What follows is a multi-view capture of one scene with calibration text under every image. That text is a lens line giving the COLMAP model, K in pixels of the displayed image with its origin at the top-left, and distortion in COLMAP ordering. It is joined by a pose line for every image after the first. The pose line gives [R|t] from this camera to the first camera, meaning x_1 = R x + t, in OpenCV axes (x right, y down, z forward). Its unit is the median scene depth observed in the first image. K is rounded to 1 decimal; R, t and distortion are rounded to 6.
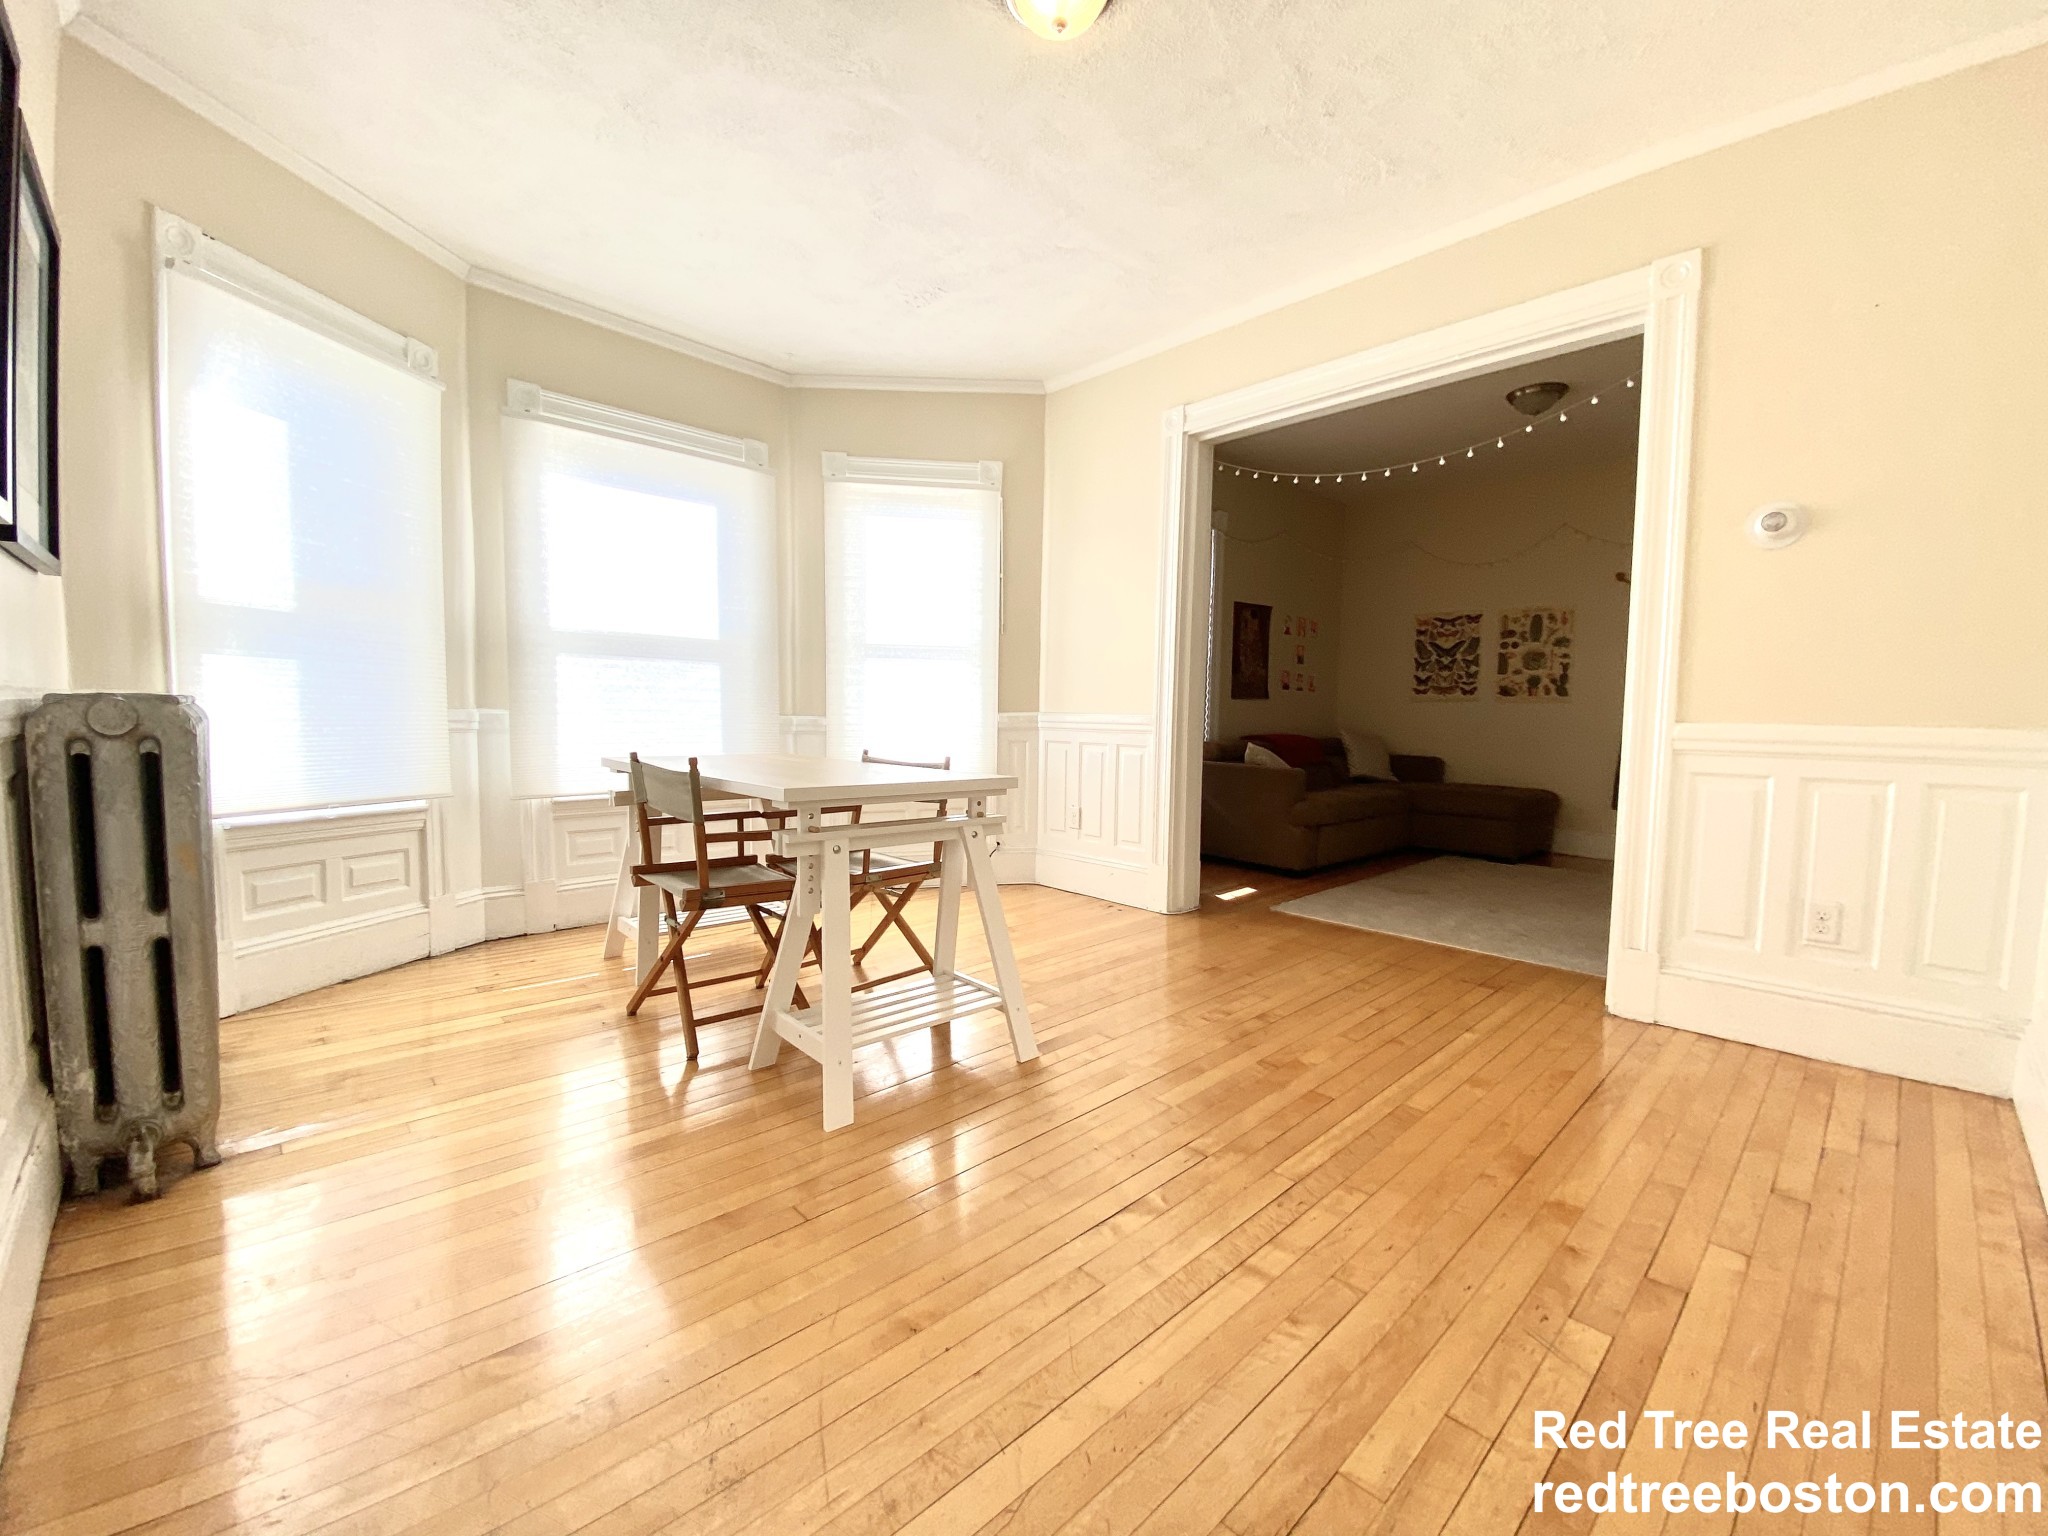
lens RADIAL K [[821.5, 0, 1020.5], [0, 821.5, 774.7], [0, 0, 1]] dist [0.026332, -0.022180]
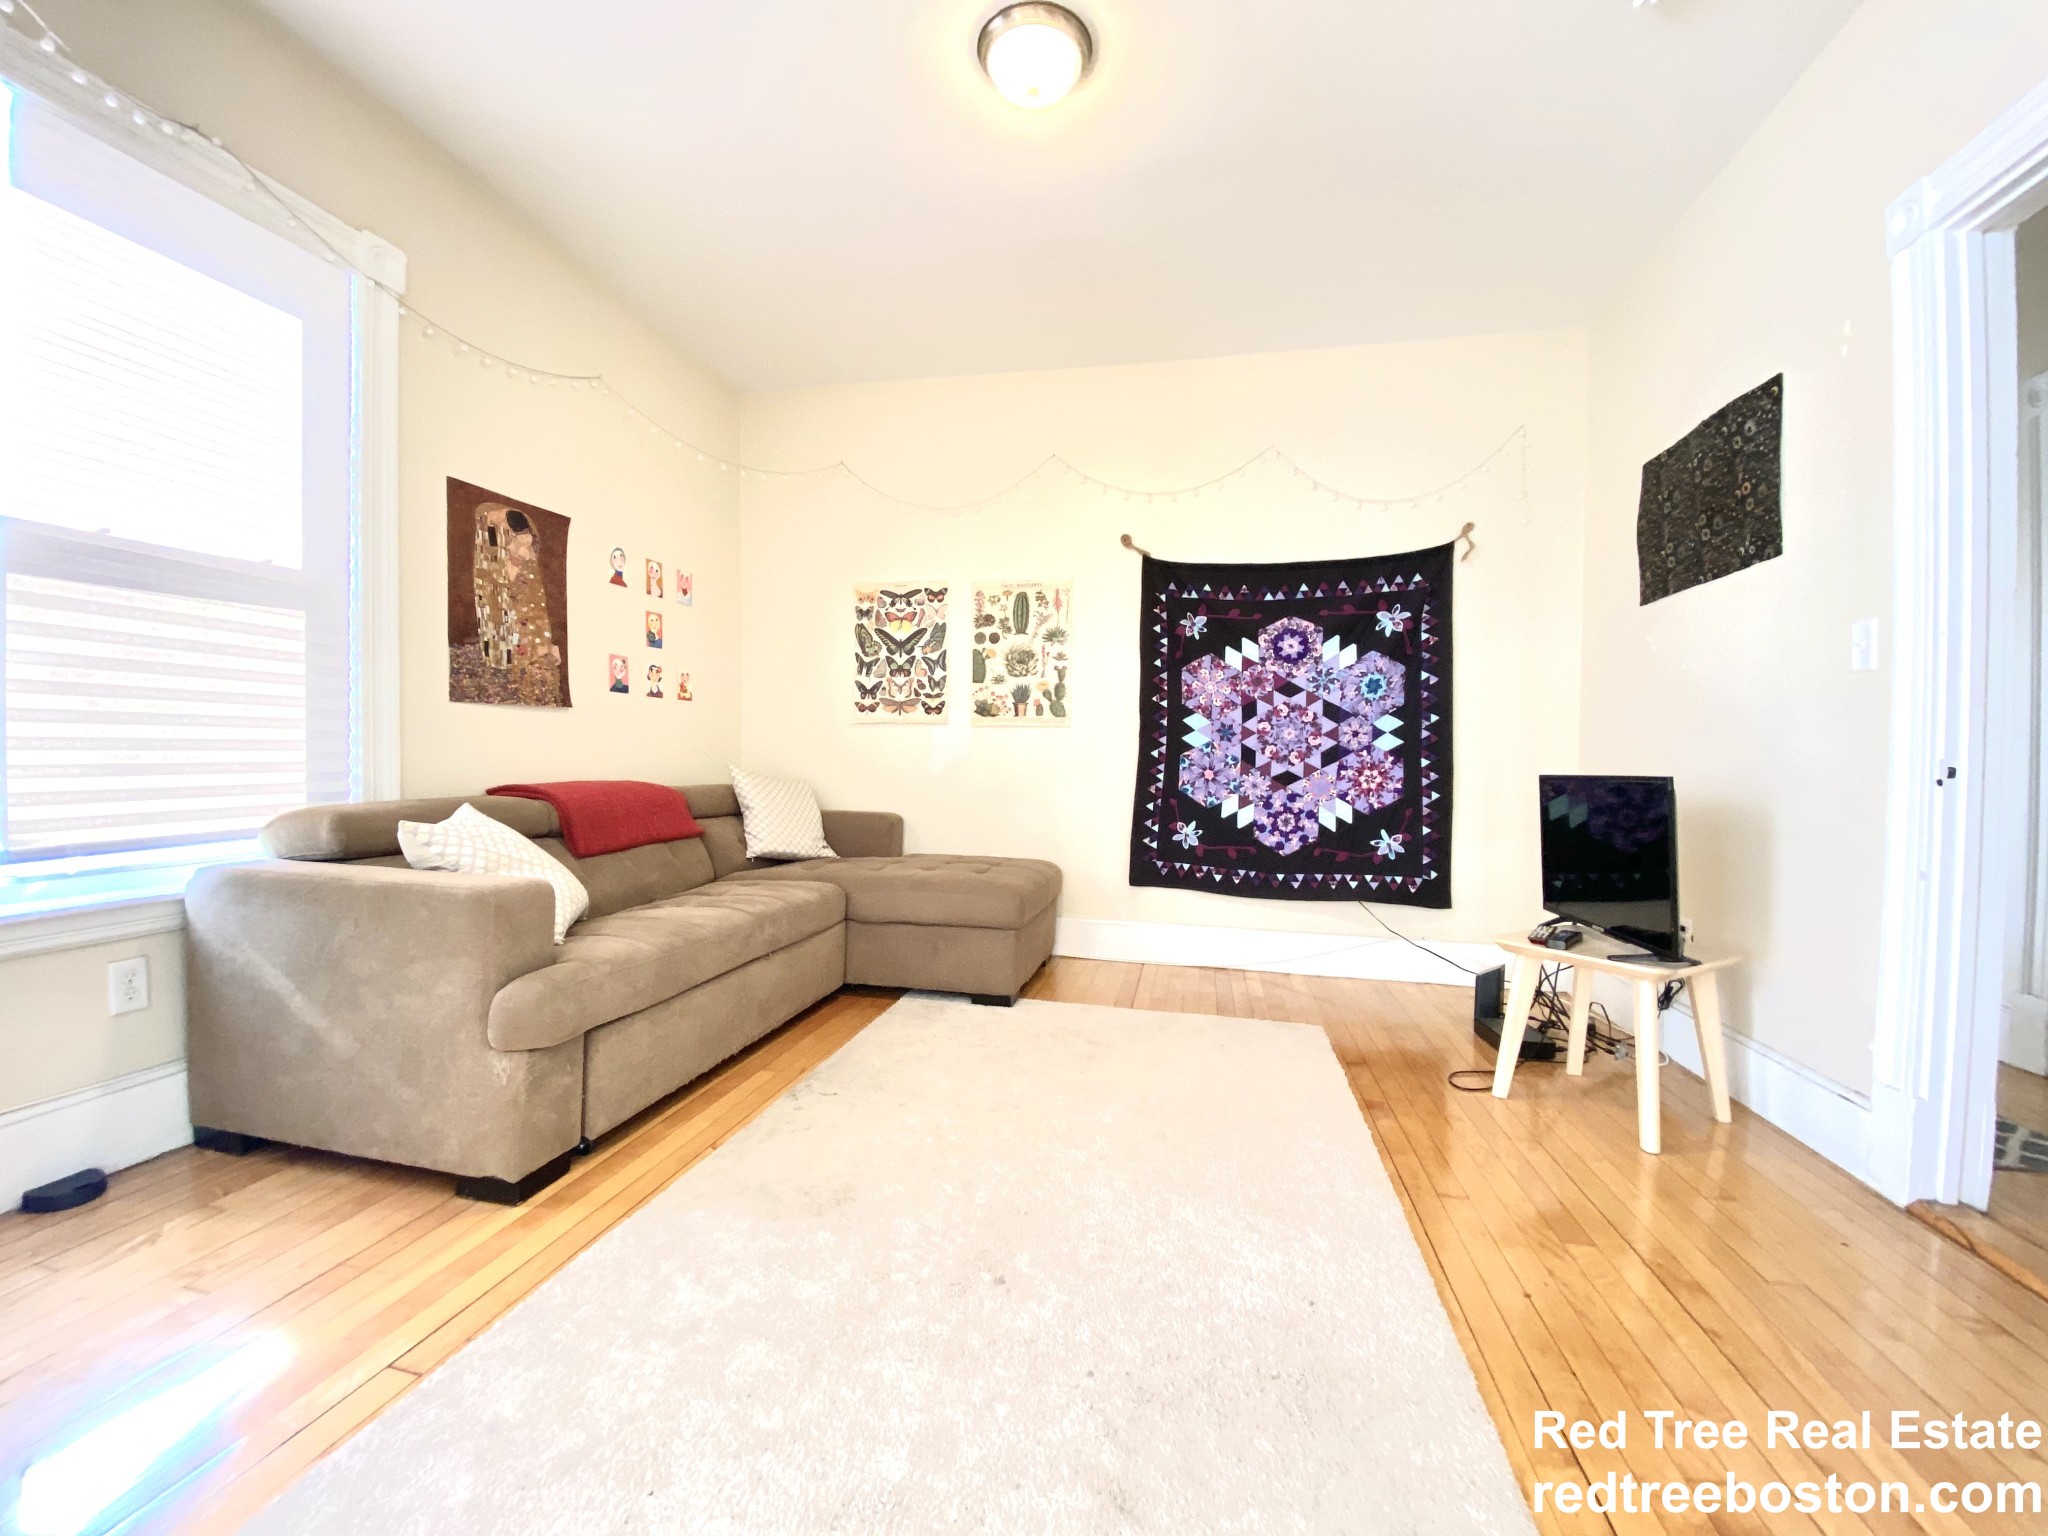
lens RADIAL K [[821.5, 0, 1020.5], [0, 821.5, 774.7], [0, 0, 1]] dist [0.026332, -0.022180]
pose [[0.827104, -0.010892, 0.561944, 0.249966], [0.038714, 0.998542, -0.037627, -0.024747], [-0.560715, 0.052877, 0.826319, 0.458557]]
